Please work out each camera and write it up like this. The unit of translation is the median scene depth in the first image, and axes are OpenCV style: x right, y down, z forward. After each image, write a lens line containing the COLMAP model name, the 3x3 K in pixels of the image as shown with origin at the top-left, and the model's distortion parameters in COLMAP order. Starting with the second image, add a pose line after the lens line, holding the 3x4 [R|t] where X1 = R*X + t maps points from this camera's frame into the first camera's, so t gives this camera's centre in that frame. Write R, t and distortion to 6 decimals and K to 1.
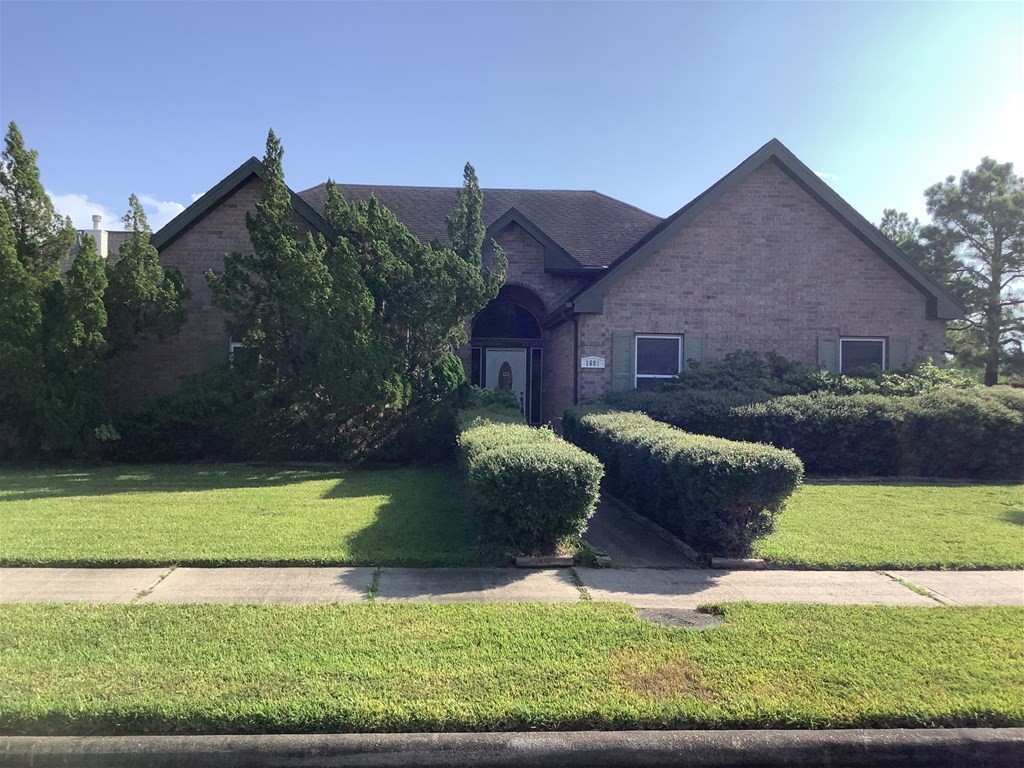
lens RADIAL K [[924.6, 0, 512.0], [0, 924.6, 384.0], [0, 0, 1]] dist [0.000441, -0.001474]
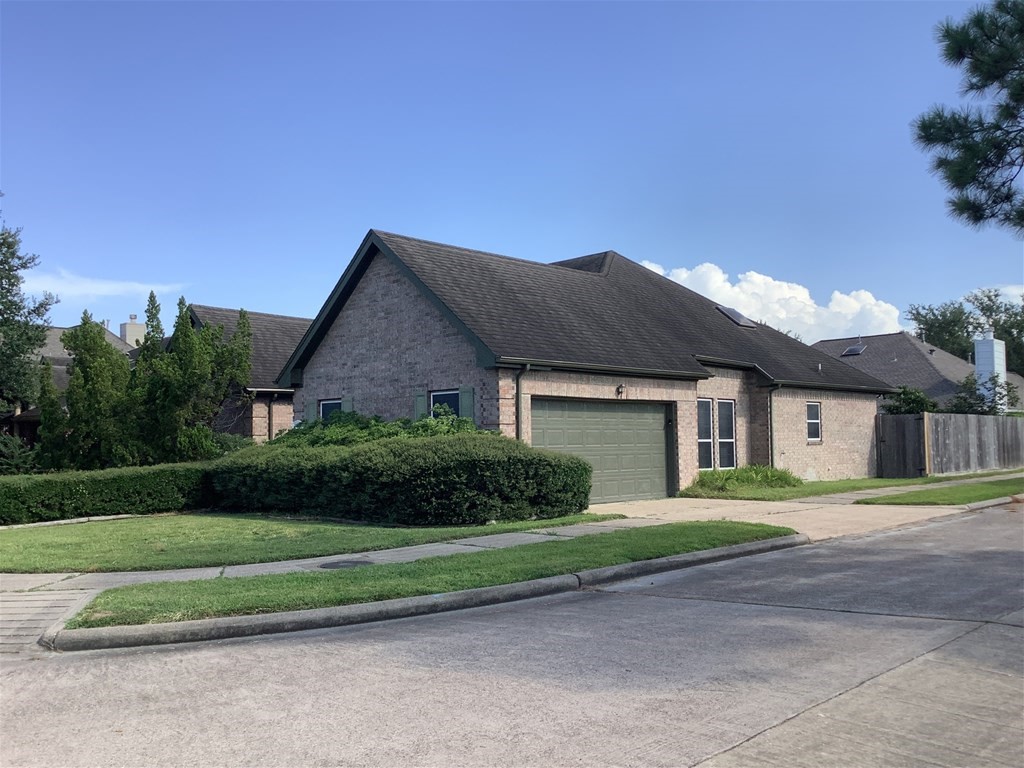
lens RADIAL K [[924.6, 0, 512.0], [0, 924.6, 384.0], [0, 0, 1]] dist [0.000441, -0.001474]
pose [[0.679456, -0.071356, -0.730239, 1.228695], [0.030435, 0.997144, -0.069118, 0.018826], [0.733085, 0.024738, 0.679687, 0.326395]]
